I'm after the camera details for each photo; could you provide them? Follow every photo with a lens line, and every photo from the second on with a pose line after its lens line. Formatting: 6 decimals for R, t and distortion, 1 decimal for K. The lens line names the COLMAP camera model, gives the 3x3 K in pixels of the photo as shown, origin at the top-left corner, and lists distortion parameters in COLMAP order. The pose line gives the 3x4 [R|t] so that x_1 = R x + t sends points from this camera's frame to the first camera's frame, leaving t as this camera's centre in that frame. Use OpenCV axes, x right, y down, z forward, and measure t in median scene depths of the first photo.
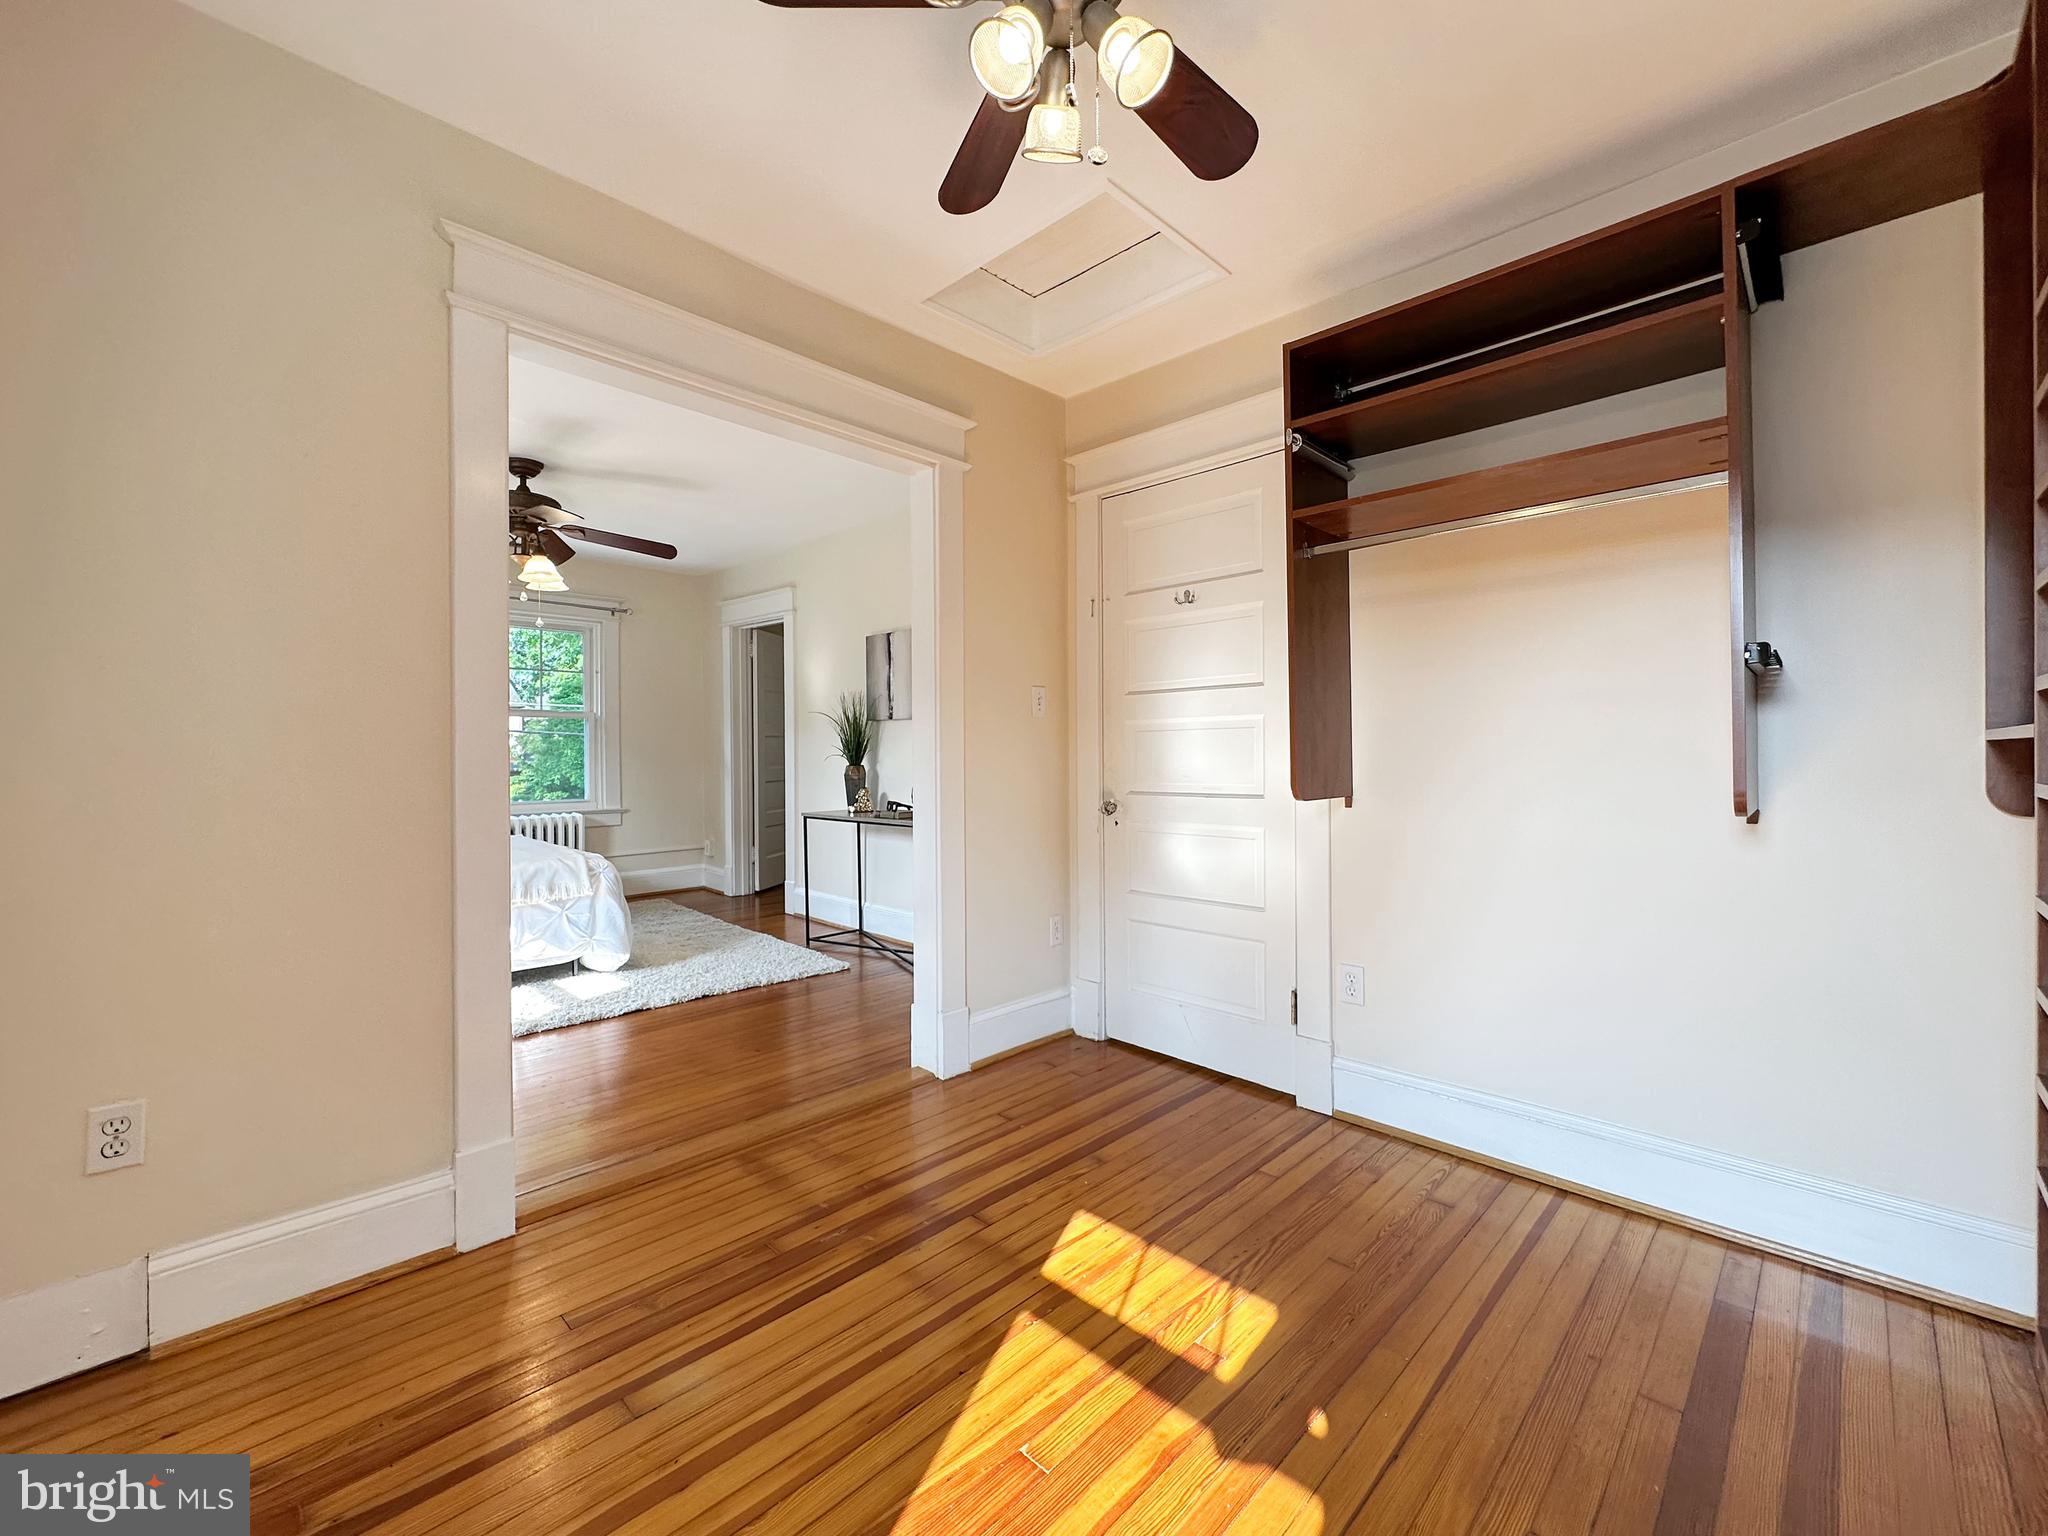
lens RADIAL K [[841.4, 0, 1042.0], [0, 841.4, 771.2], [0, 0, 1]] dist [-0.000805, 0.000134]
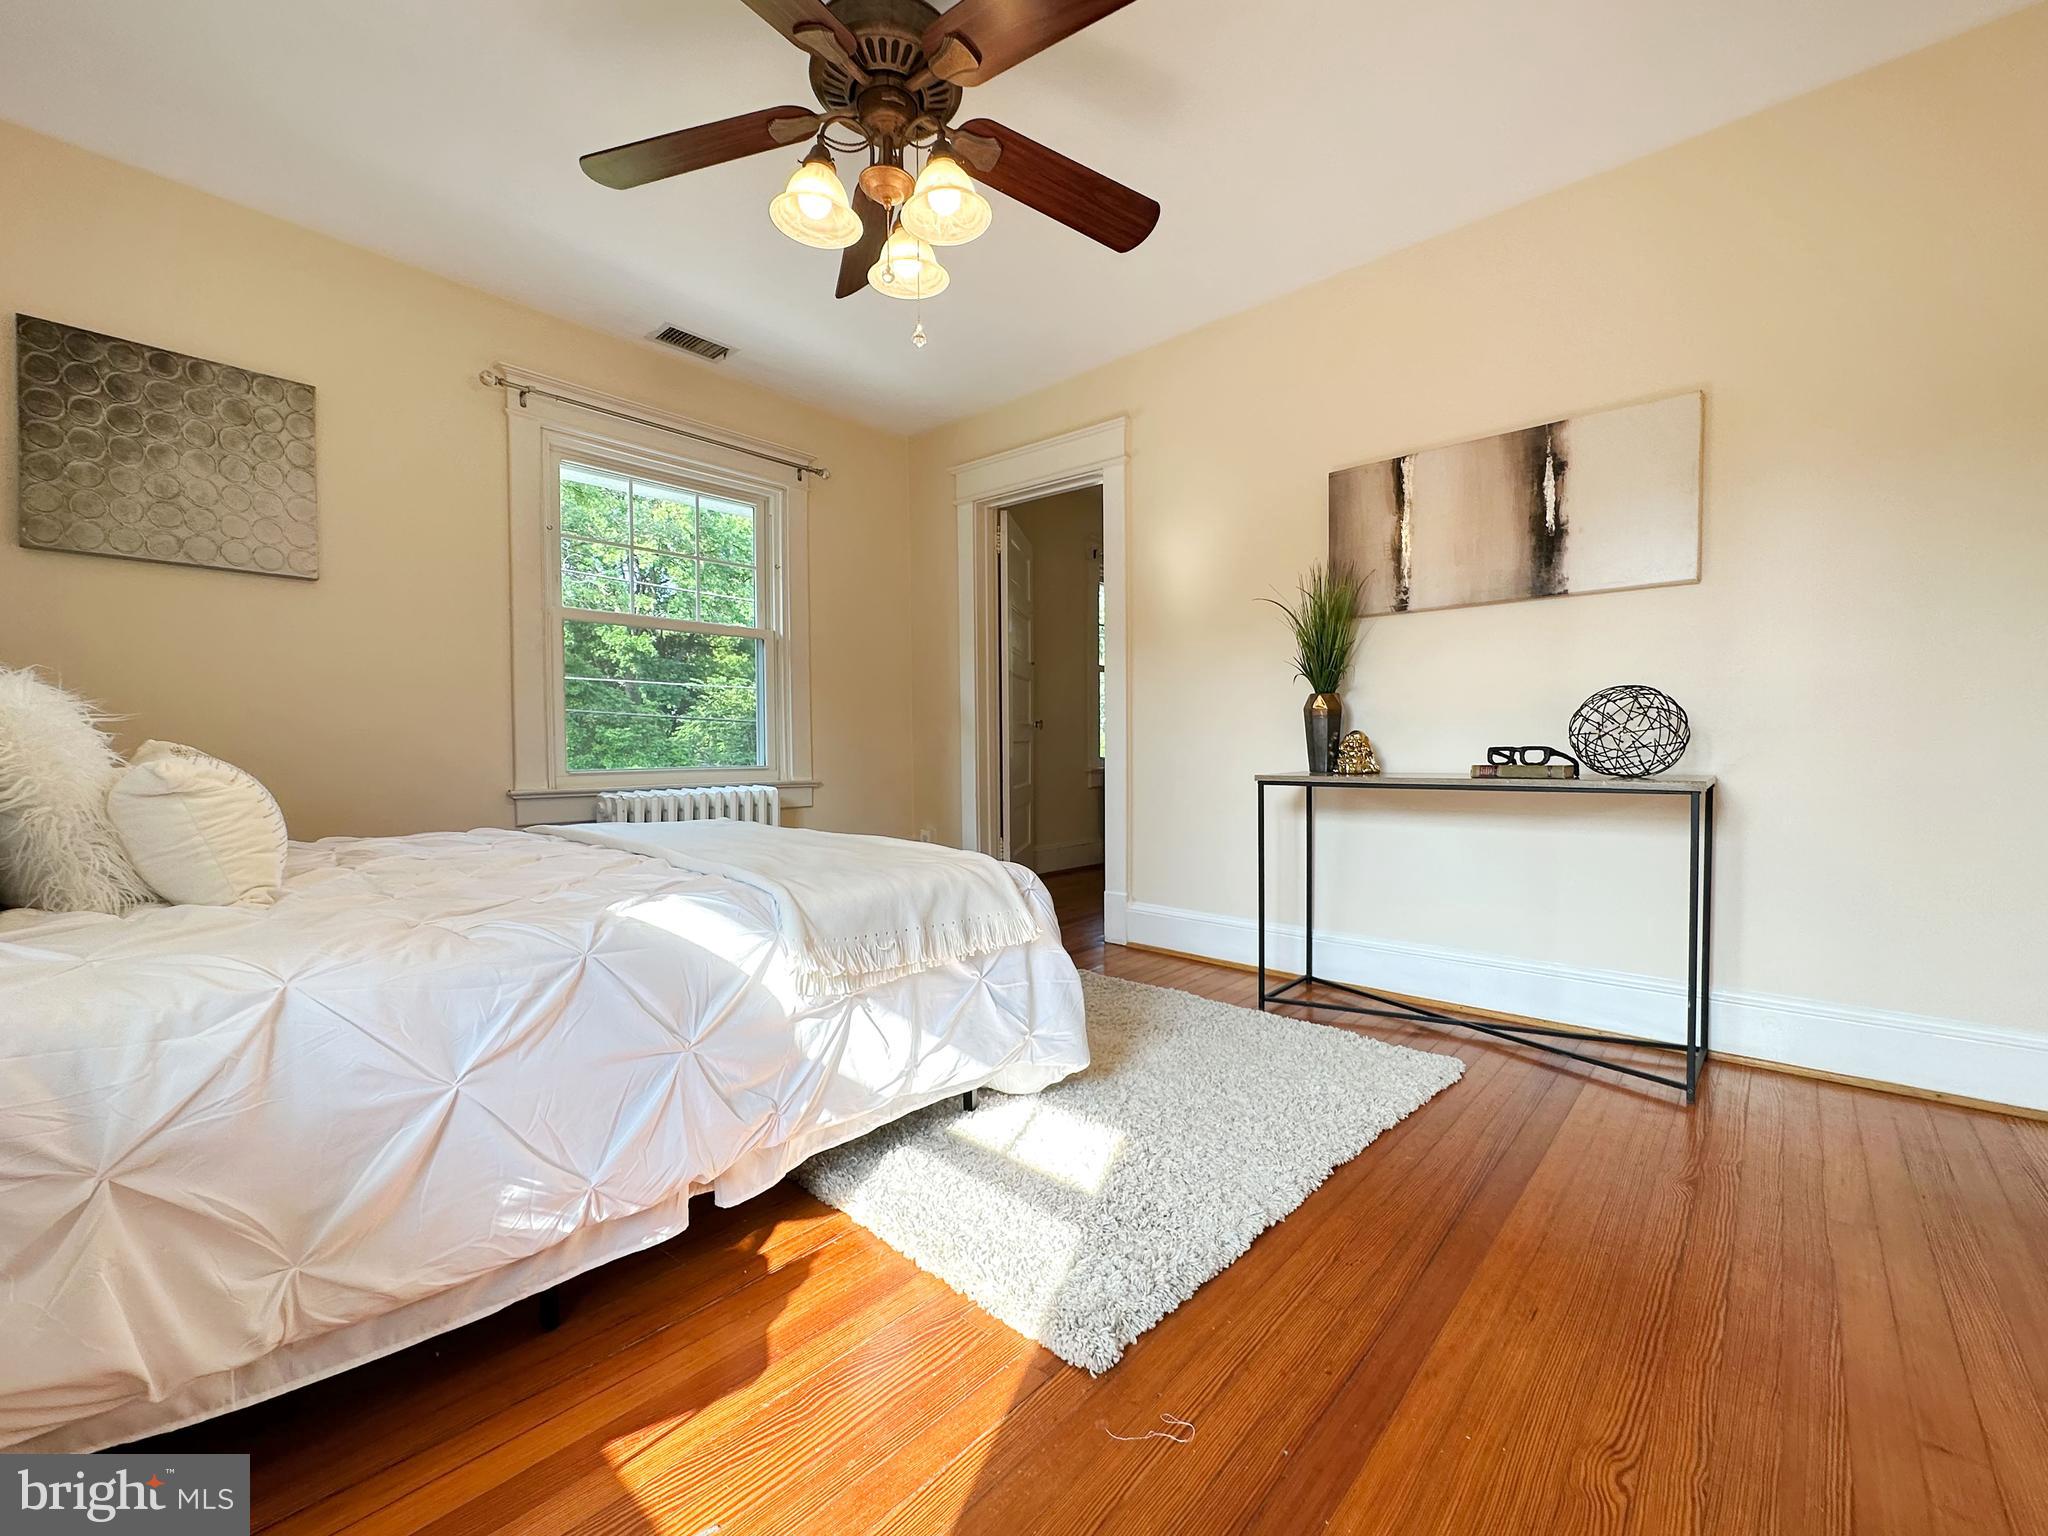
lens RADIAL K [[841.4, 0, 1042.0], [0, 841.4, 771.2], [0, 0, 1]] dist [-0.000805, 0.000134]
pose [[0.998861, -0.004138, 0.047526, -0.445703], [0.003799, 0.999967, 0.007216, 0.041567], [-0.047554, -0.007027, 0.998844, 0.437607]]
